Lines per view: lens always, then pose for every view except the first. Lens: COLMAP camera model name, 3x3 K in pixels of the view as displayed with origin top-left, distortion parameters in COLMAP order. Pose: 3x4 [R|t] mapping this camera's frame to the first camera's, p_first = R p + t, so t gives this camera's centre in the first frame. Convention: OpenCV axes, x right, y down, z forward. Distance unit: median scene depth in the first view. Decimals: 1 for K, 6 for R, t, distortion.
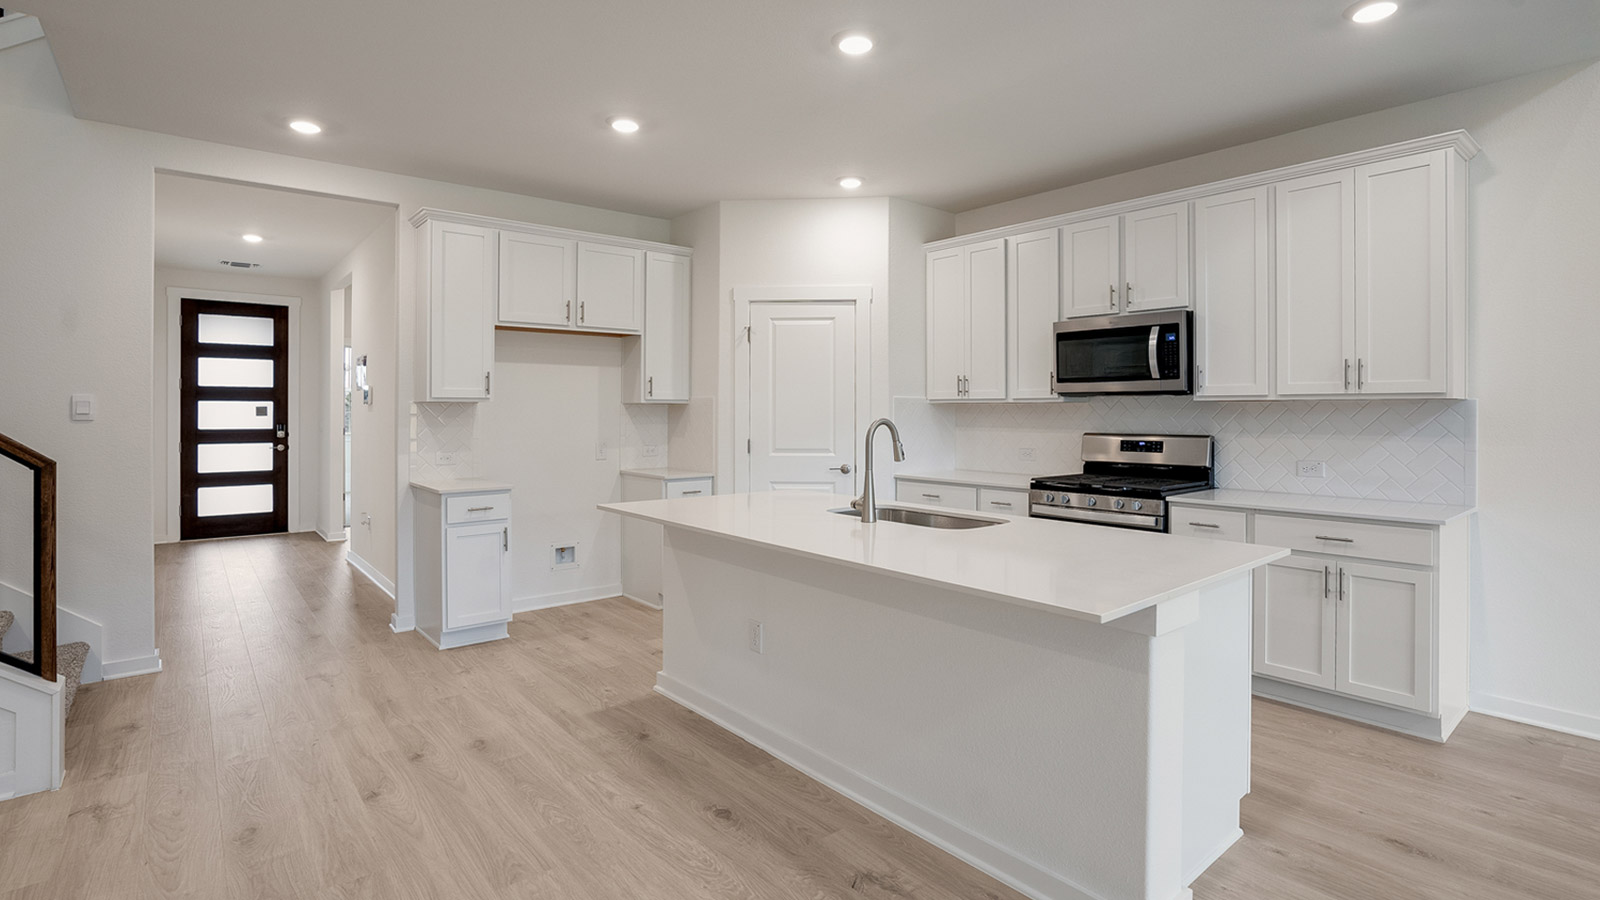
lens RADIAL K [[762.7, 0, 807.6], [0, 762.7, 413.4], [0, 0, 1]] dist [-0.049967, 0.021497]
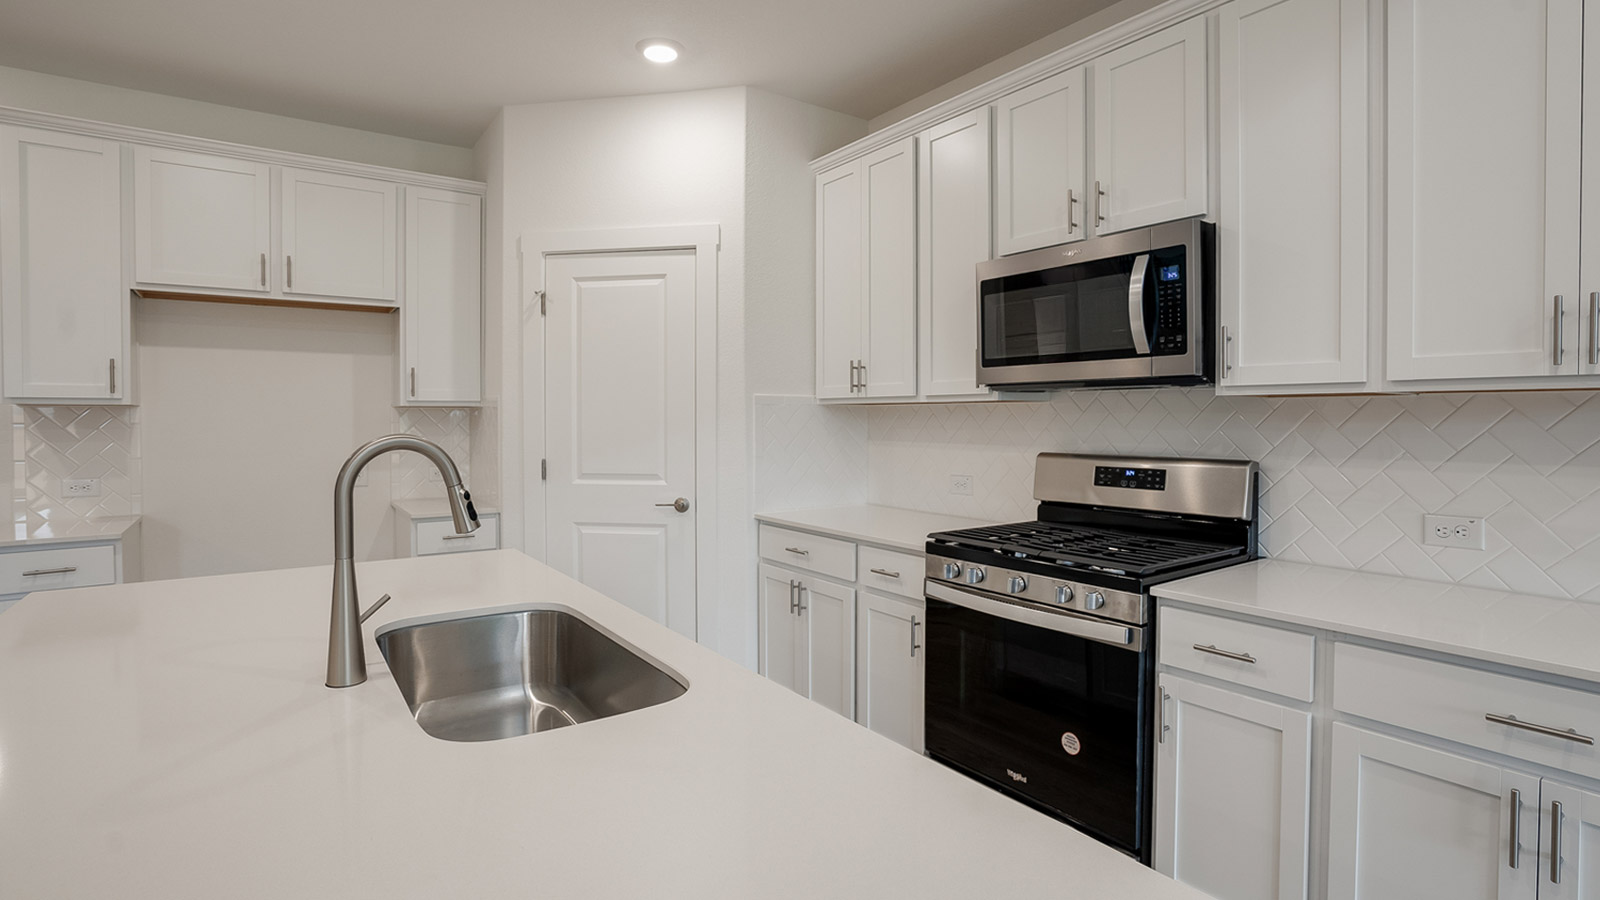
lens RADIAL K [[771.2, 0, 804.1], [0, 771.2, 431.1], [0, 0, 1]] dist [-0.053973, 0.018434]
pose [[0.996828, -0.000368, -0.079580, 0.240040], [0.001589, 0.999882, 0.015277, -0.000718], [0.079565, -0.015355, 0.996711, 0.402353]]
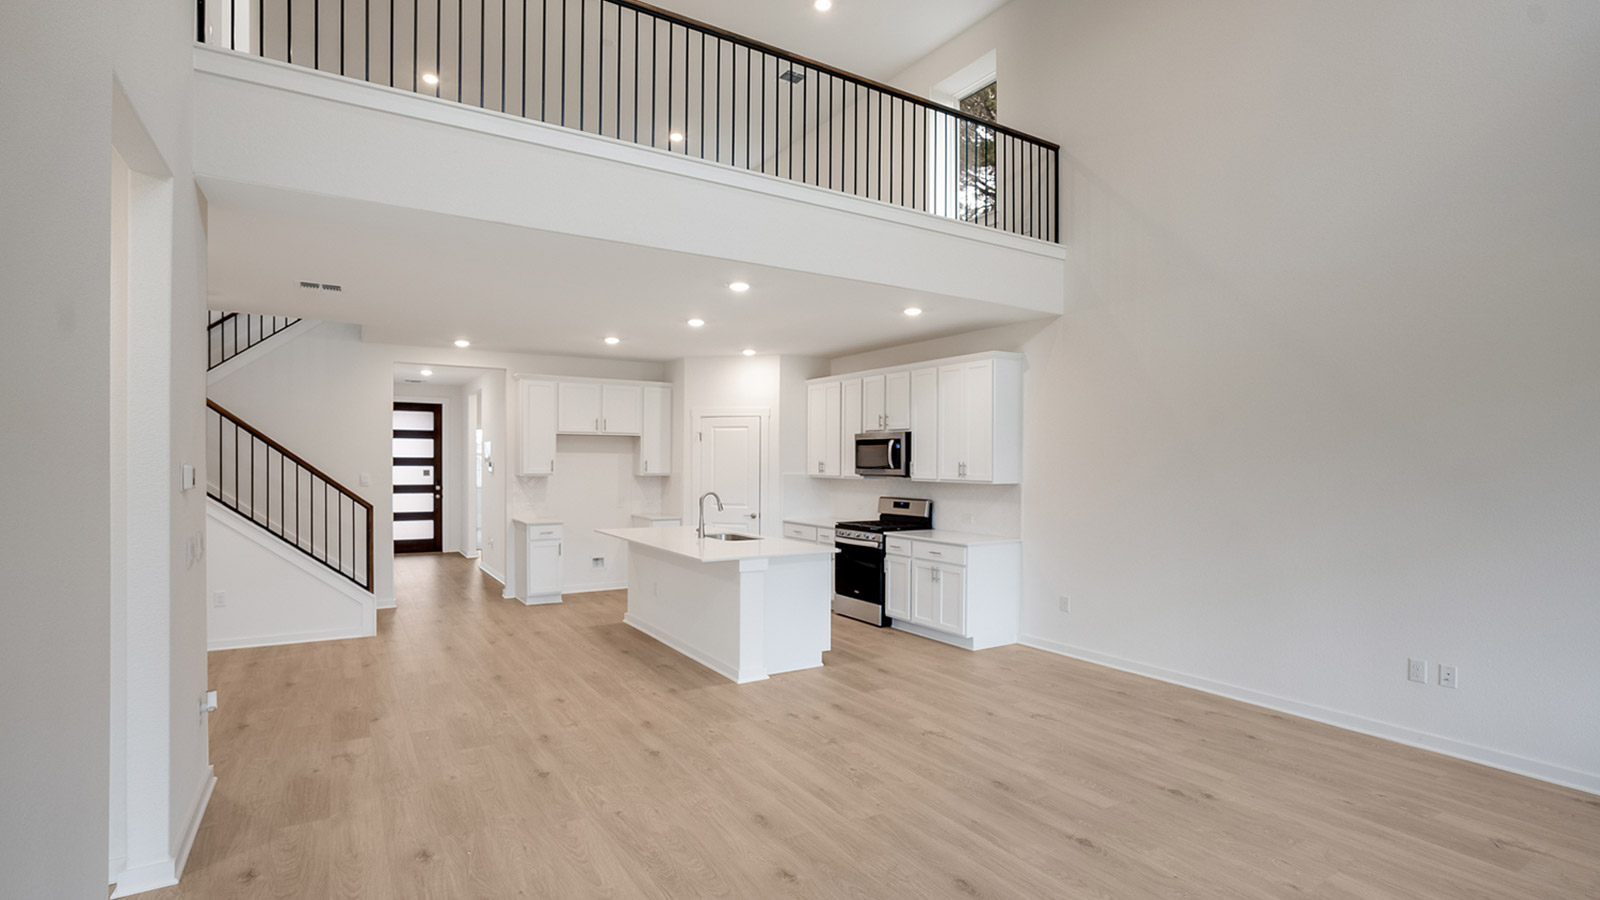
lens RADIAL K [[748.1, 0, 802.0], [0, 748.1, 478.9], [0, 0, 1]] dist [-0.049488, 0.000041]
pose [[0.991039, 0.009228, -0.133251, 0.435582], [-0.006564, 0.999770, 0.020418, -0.050285], [0.133409, -0.019360, 0.990872, -0.740659]]
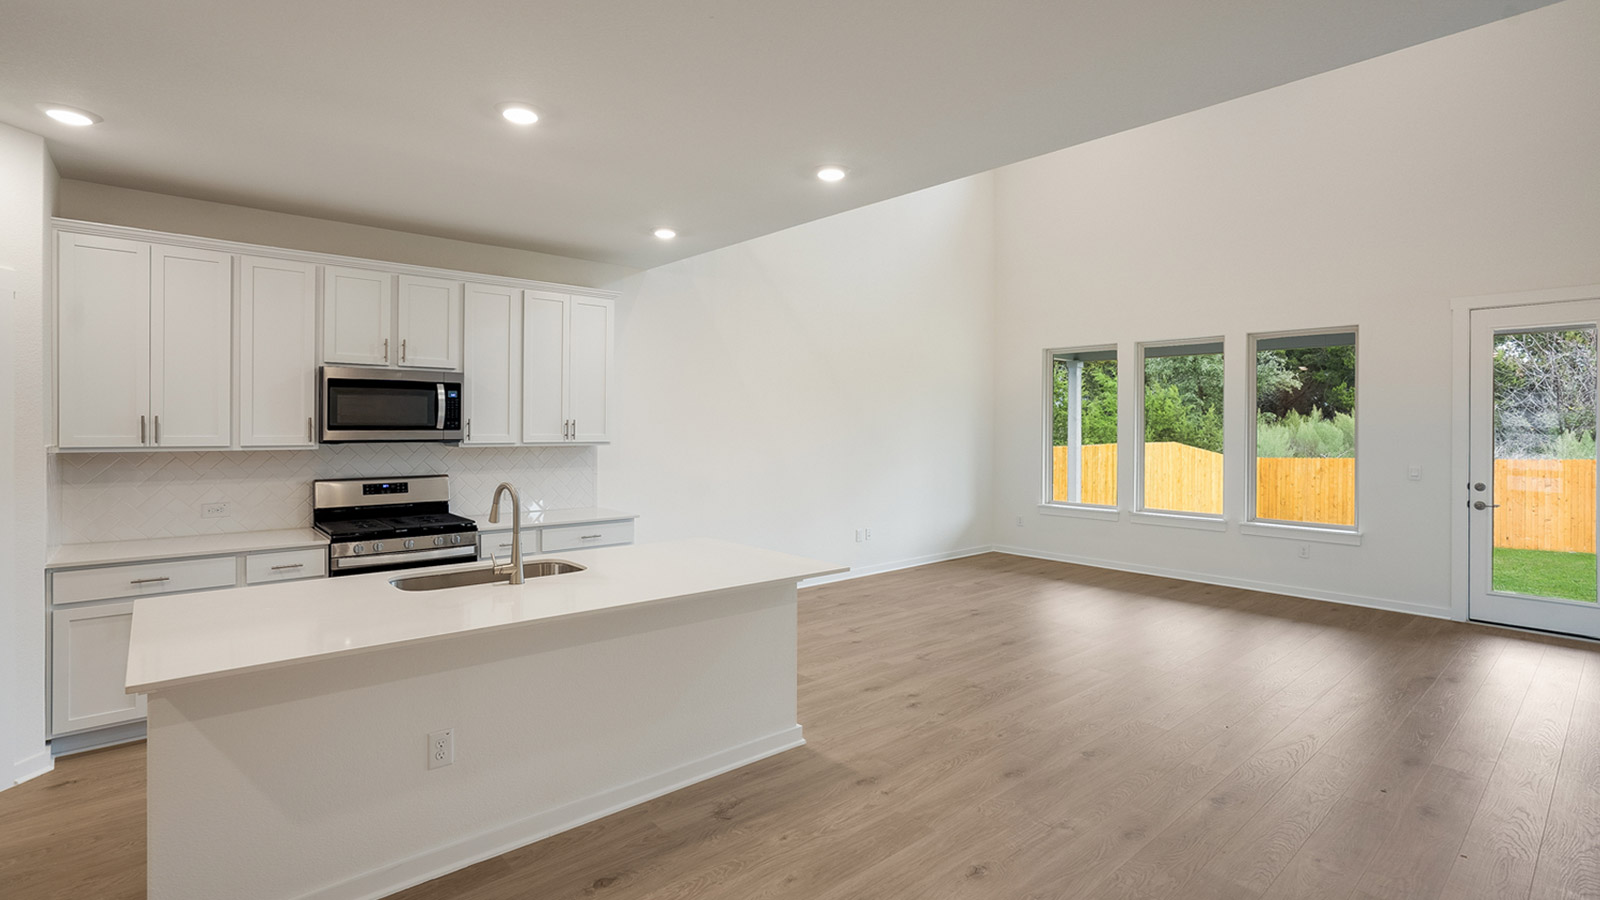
lens RADIAL K [[749.3, 0, 803.2], [0, 749.3, 425.3], [0, 0, 1]] dist [-0.016486, 0.000363]
pose [[-0.021762, -0.001544, 0.999762, -0.624325], [-0.004385, 0.999989, 0.001449, -0.050102], [-0.999754, -0.004352, -0.021769, 0.418710]]
